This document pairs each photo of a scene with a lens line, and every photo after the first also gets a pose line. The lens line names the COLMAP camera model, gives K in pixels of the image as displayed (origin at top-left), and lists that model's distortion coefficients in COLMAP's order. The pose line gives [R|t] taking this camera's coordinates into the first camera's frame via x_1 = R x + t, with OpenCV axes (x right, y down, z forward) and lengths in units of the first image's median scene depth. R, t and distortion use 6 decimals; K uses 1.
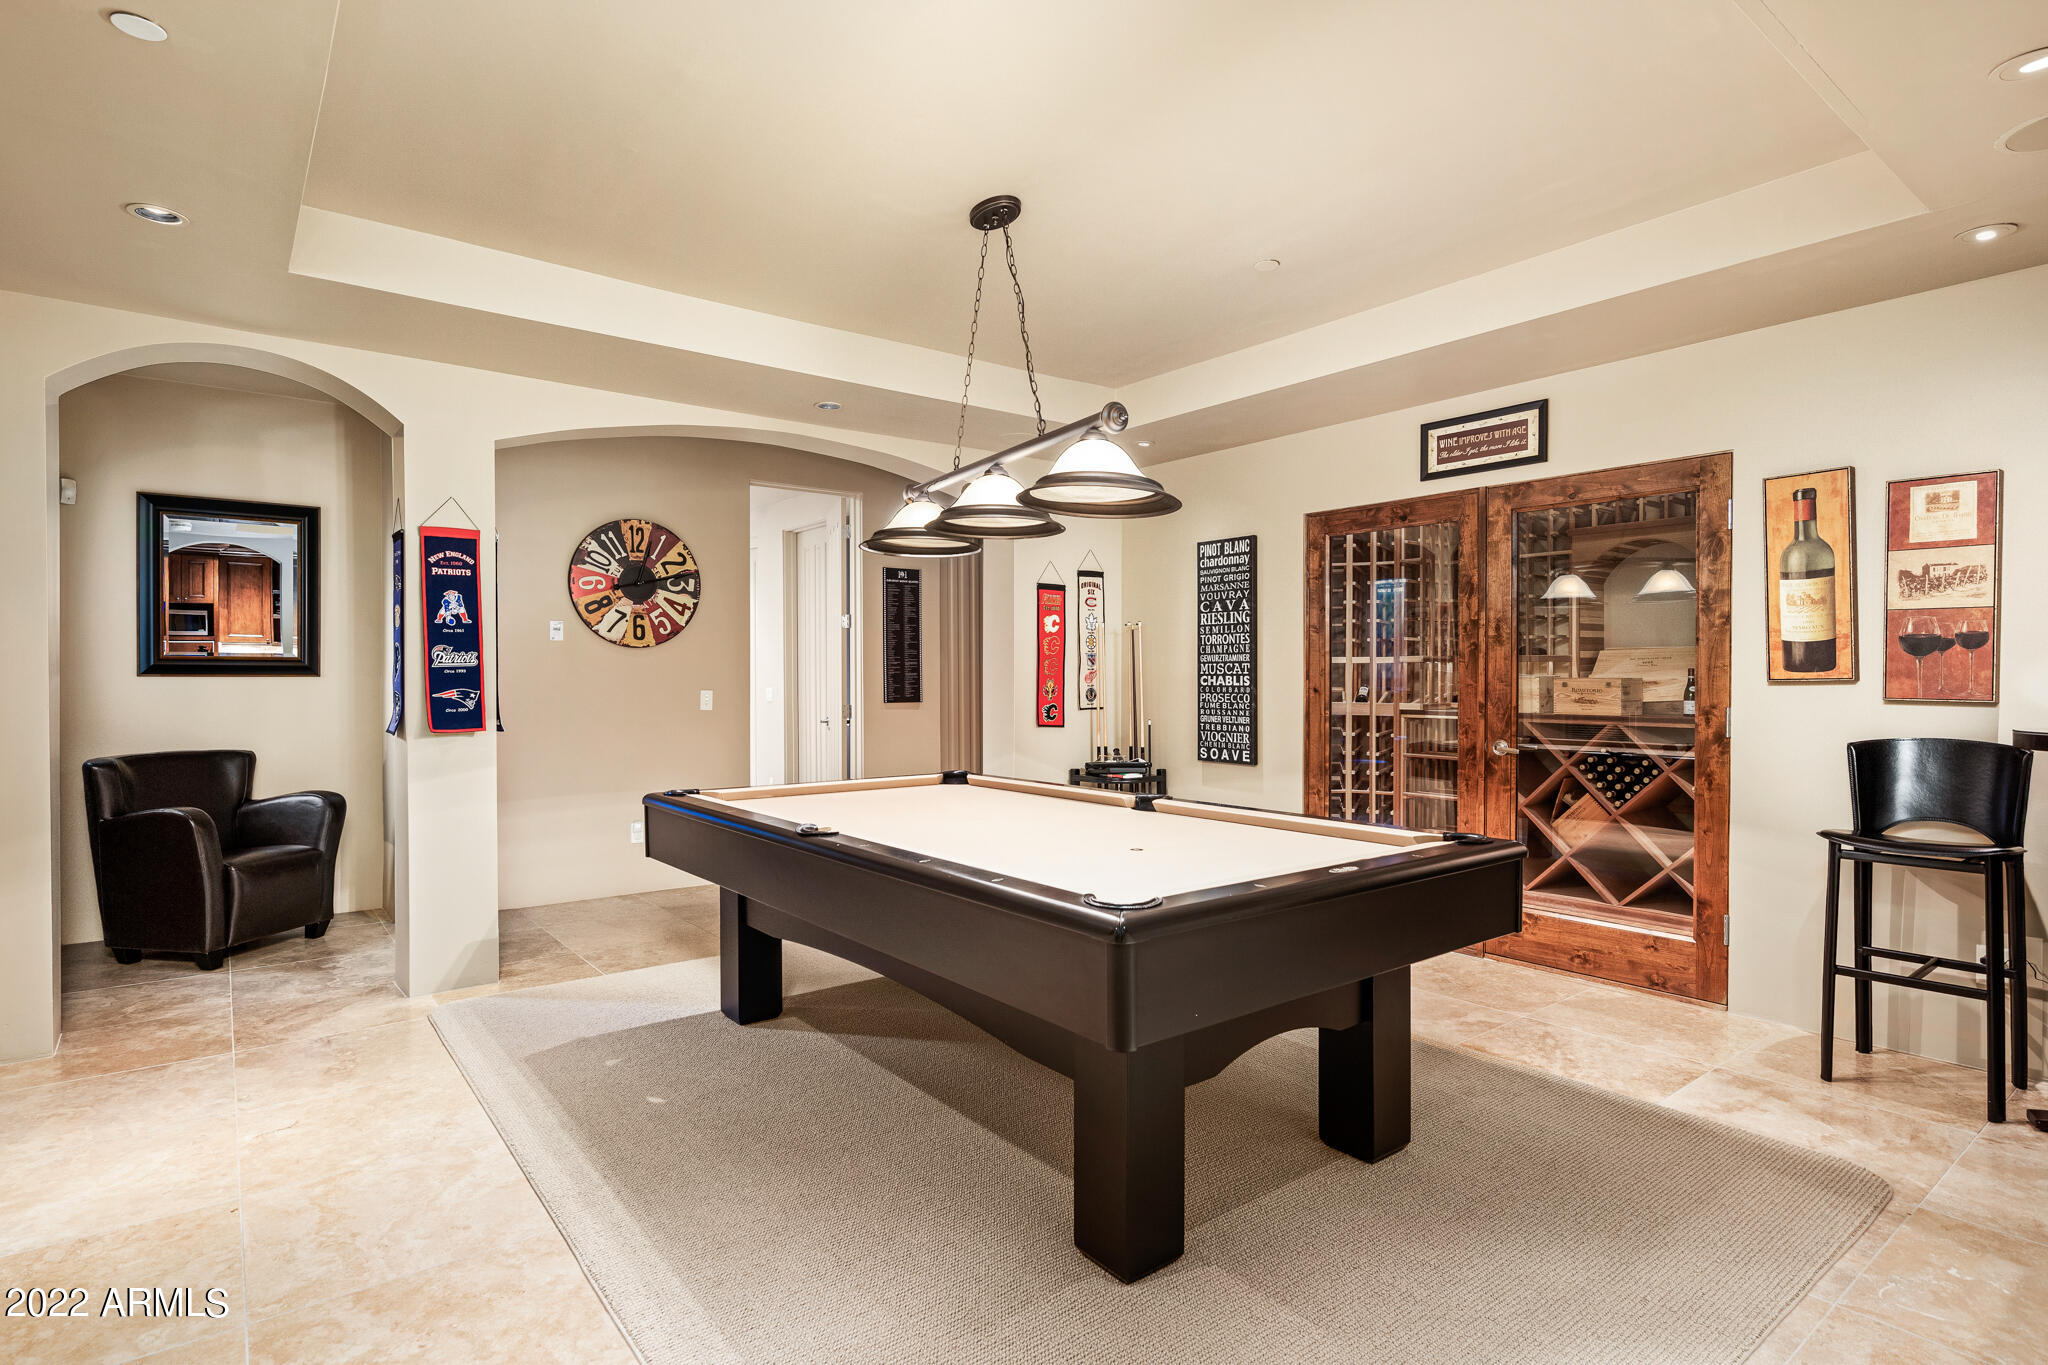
lens RADIAL K [[1068.7, 0, 1032.8], [0, 1068.7, 682.1], [0, 0, 1]] dist [-0.001458, 0.000468]
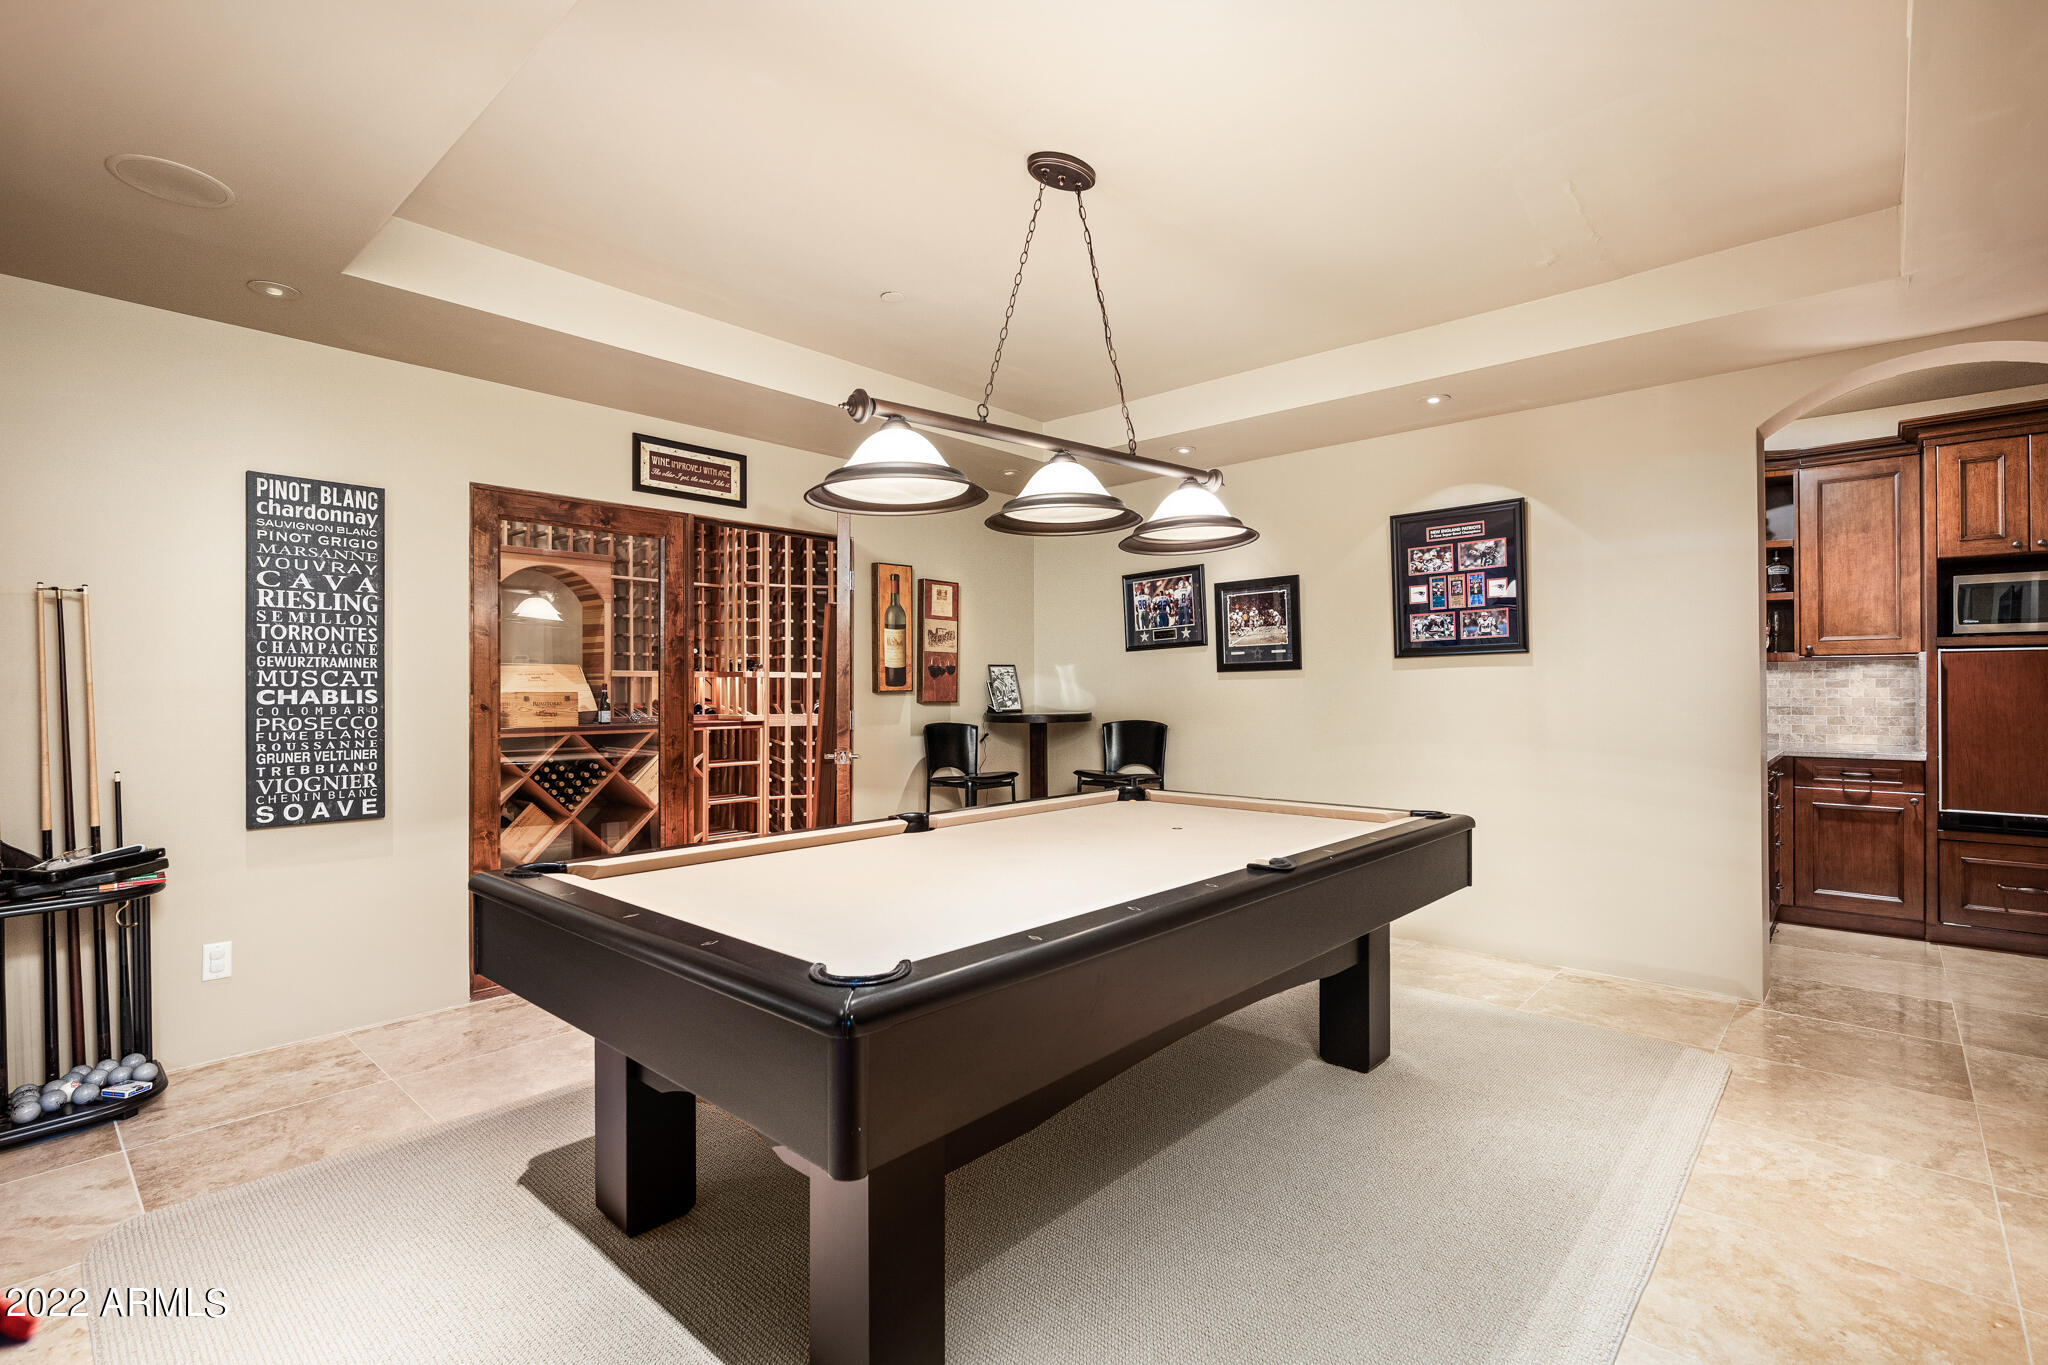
lens RADIAL K [[939.2, 0, 1033.7], [0, 939.2, 690.7], [0, 0, 1]] dist [0.005702, -0.000493]
pose [[-0.177873, -0.000610, 0.984053, -0.520502], [0.008059, 0.999965, 0.002076, -0.003252], [-0.984020, 0.008300, -0.177862, 0.753219]]
